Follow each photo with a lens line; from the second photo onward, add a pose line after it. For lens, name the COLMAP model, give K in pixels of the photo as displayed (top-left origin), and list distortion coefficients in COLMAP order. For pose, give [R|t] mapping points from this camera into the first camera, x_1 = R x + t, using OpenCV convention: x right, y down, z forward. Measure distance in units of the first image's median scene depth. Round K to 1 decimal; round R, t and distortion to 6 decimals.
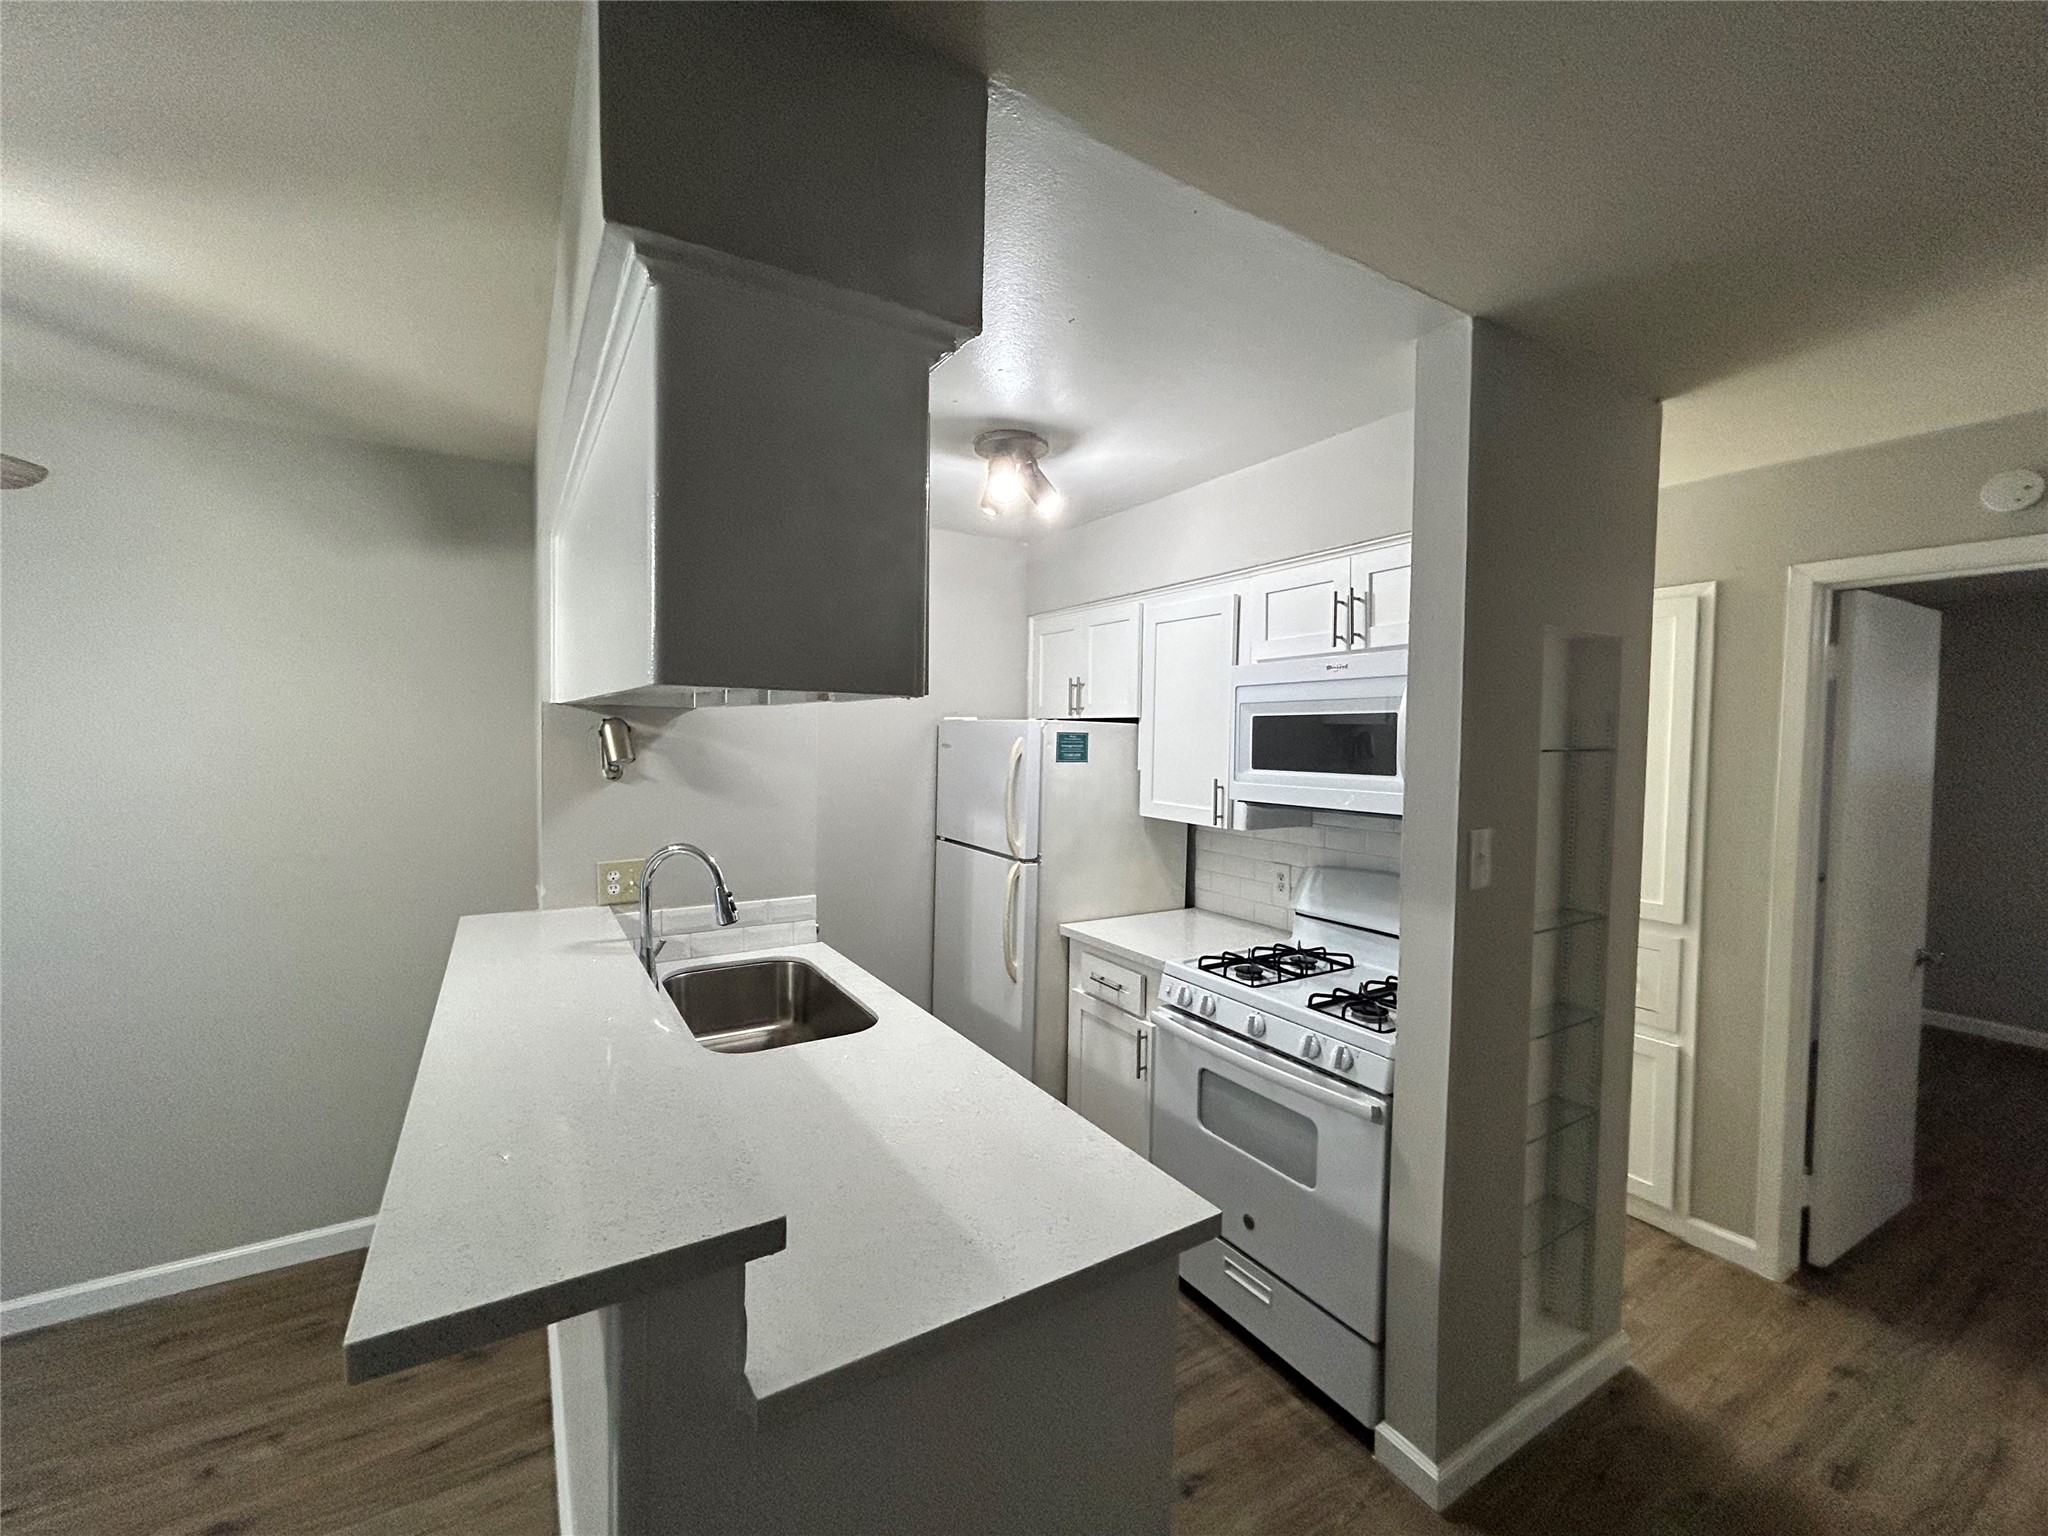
lens RADIAL K [[834.4, 0, 1018.4], [0, 834.4, 765.9], [0, 0, 1]] dist [-0.002140, 0.000149]
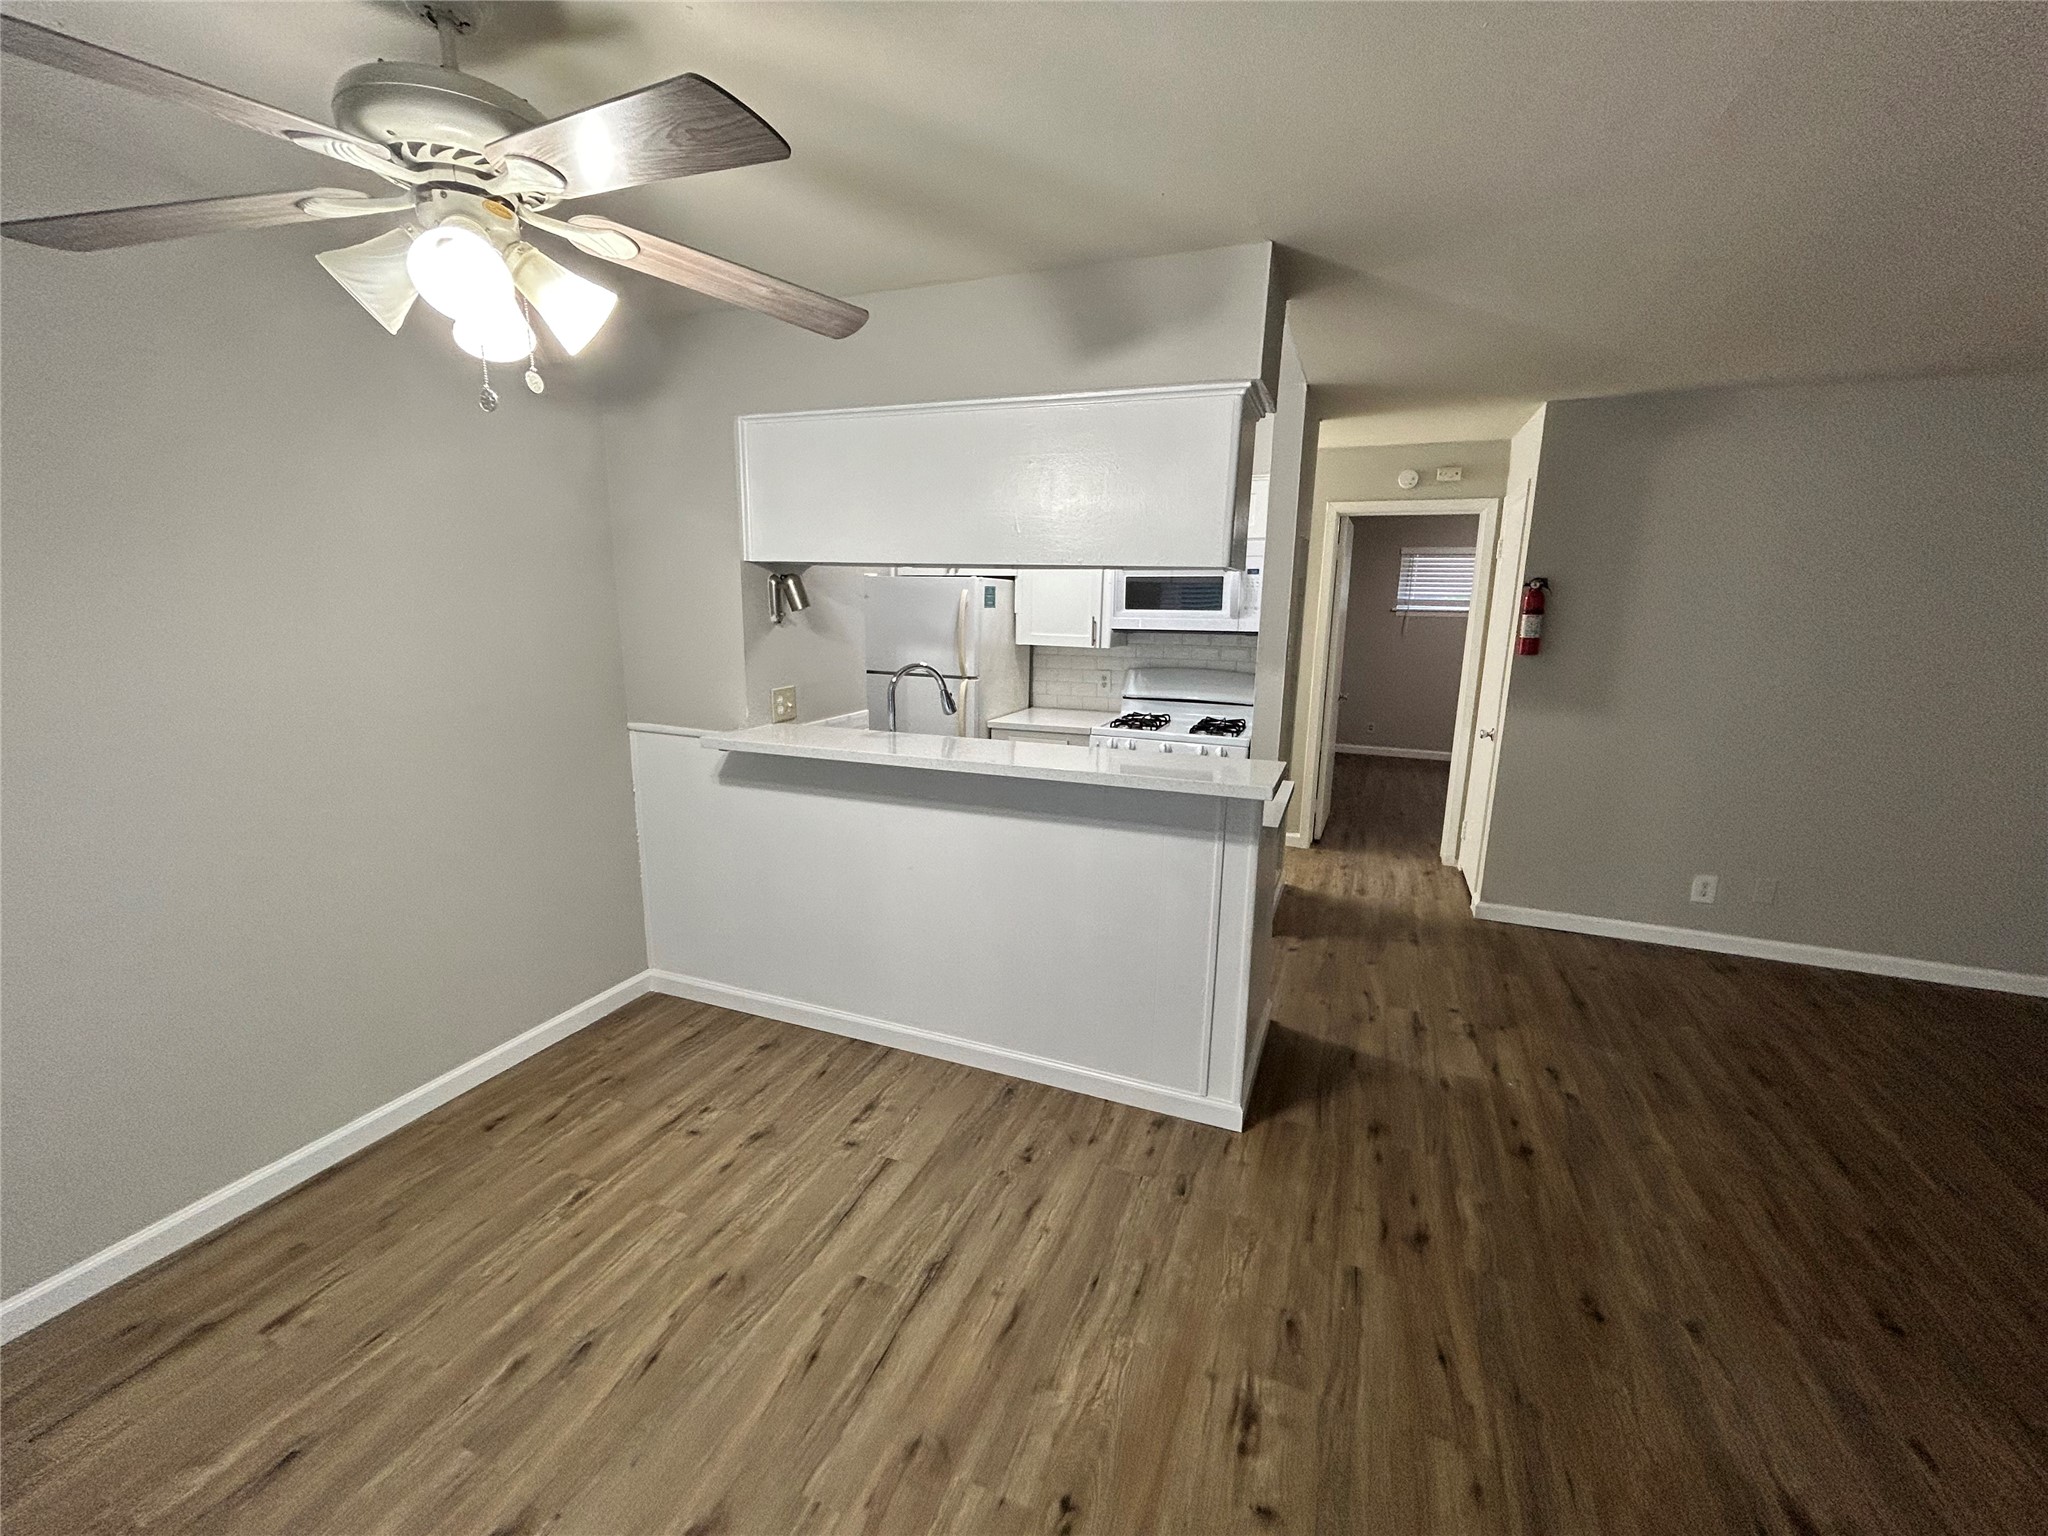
lens RADIAL K [[834.4, 0, 1020.6], [0, 834.4, 767.9], [0, 0, 1]] dist [-0.002140, 0.000149]
pose [[0.806345, -0.124518, 0.578190, -0.900719], [0.024266, 0.983729, 0.178013, 0.014644], [-0.590948, -0.129509, 0.796246, -0.247416]]
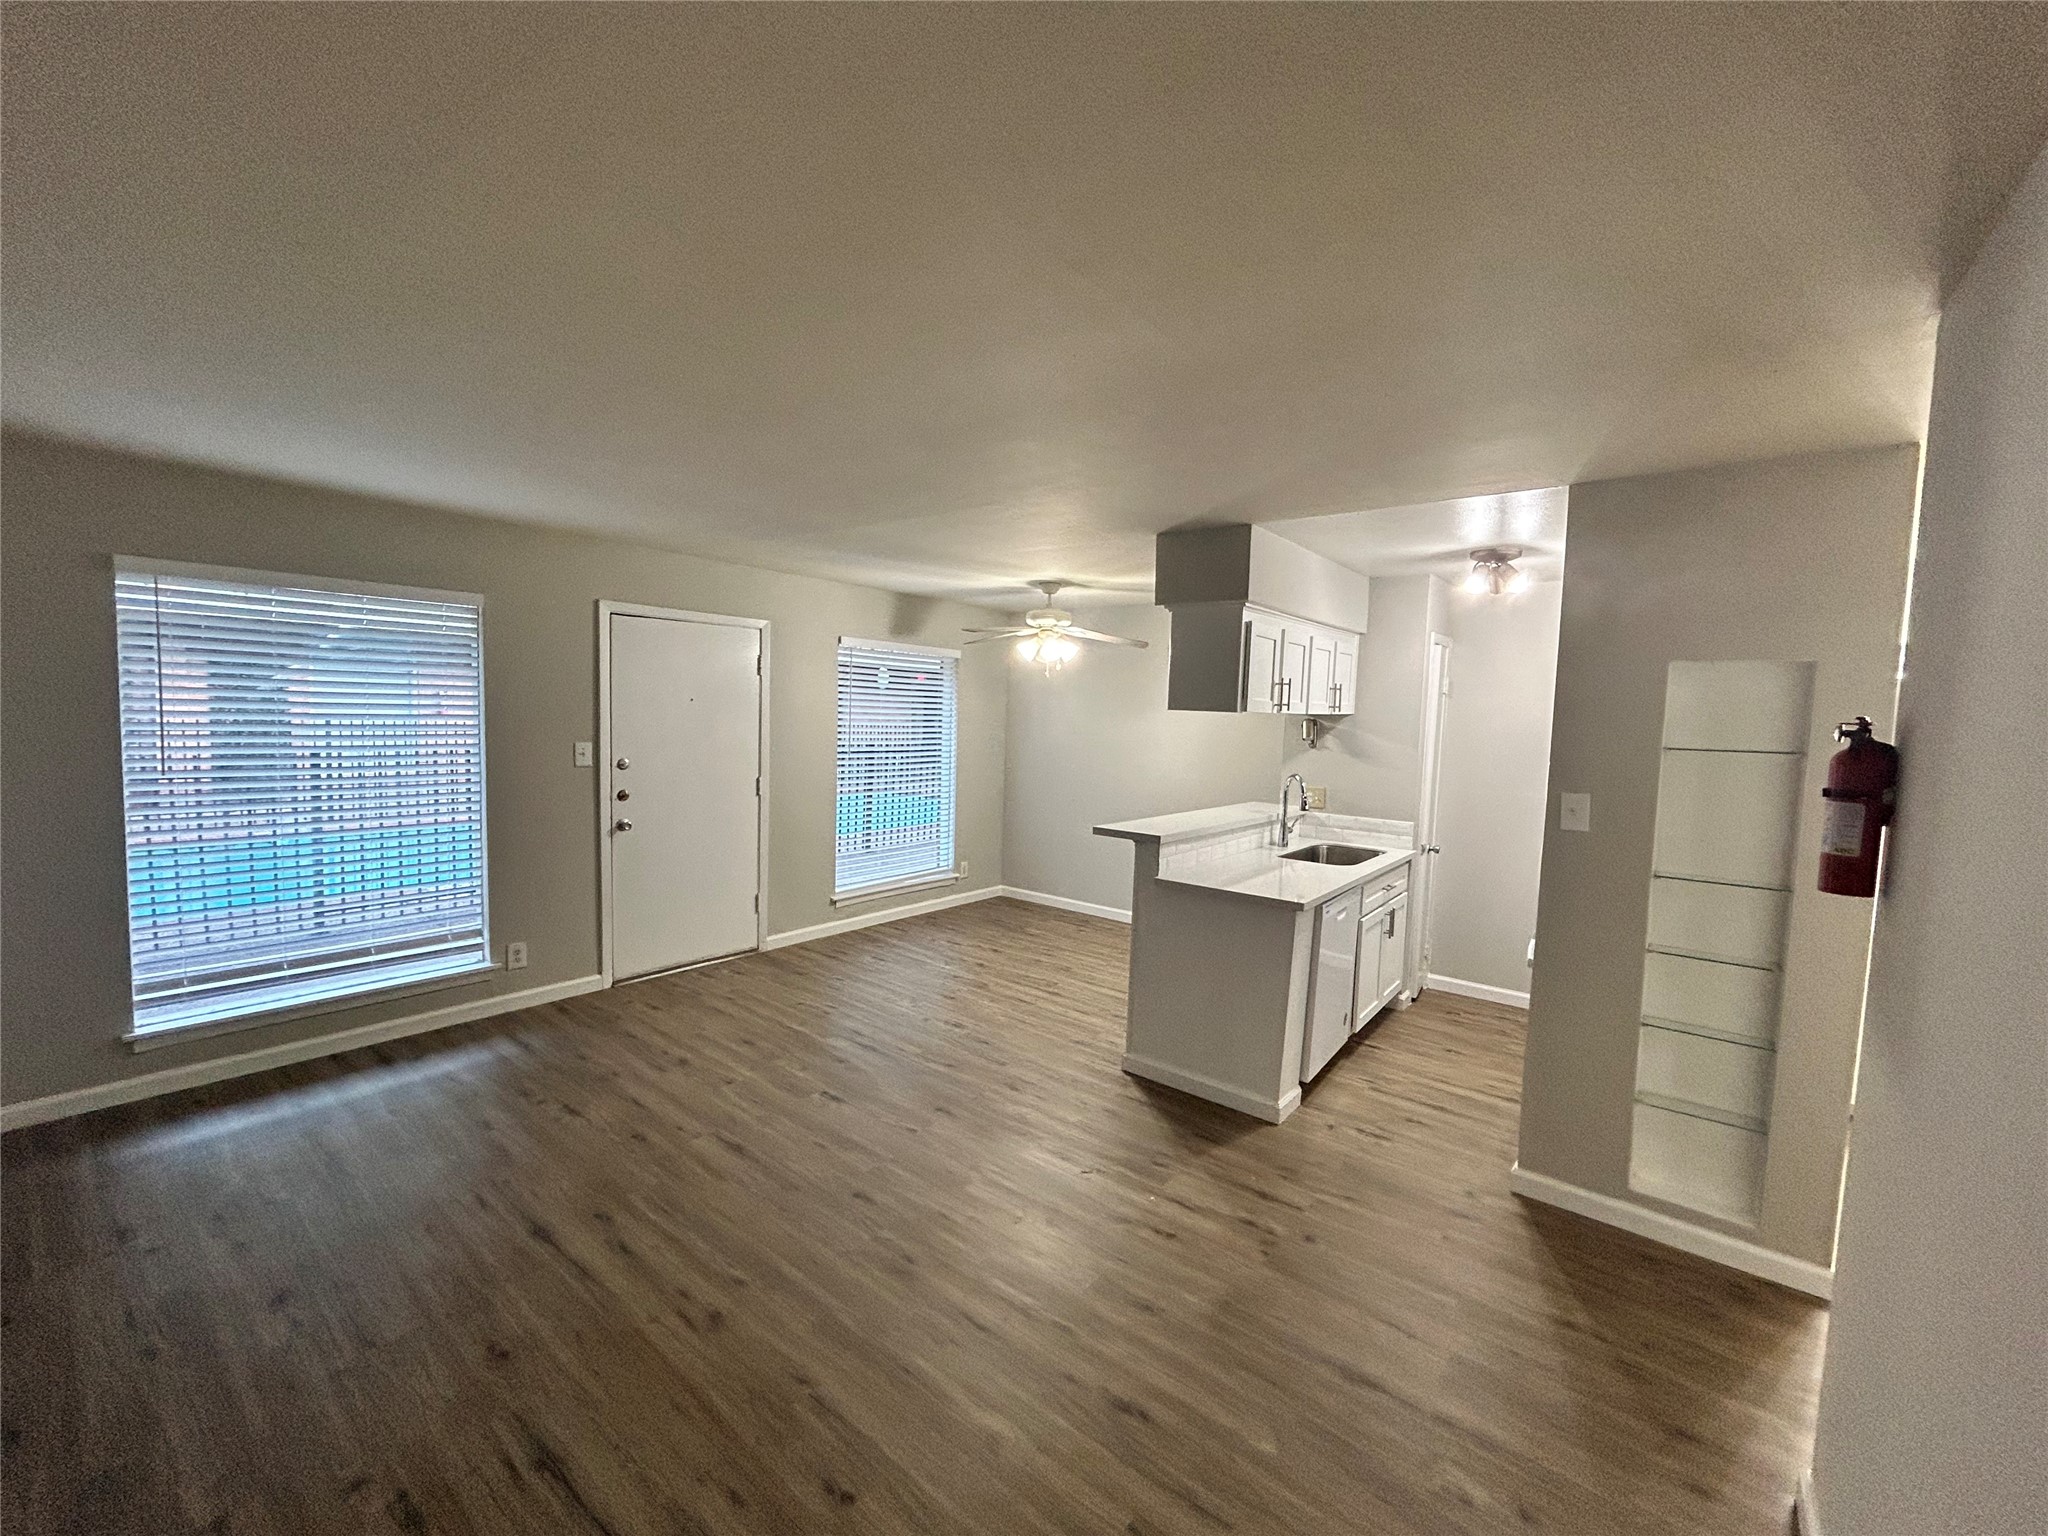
lens RADIAL K [[834.4, 0, 1024.9], [0, 834.4, 771.2], [0, 0, 1]] dist [-0.002140, 0.000149]
pose [[0.339703, 0.067144, -0.938133, 1.237170], [-0.066494, 0.996667, 0.047256, 0.023019], [0.938179, 0.046327, 0.343036, -0.386427]]
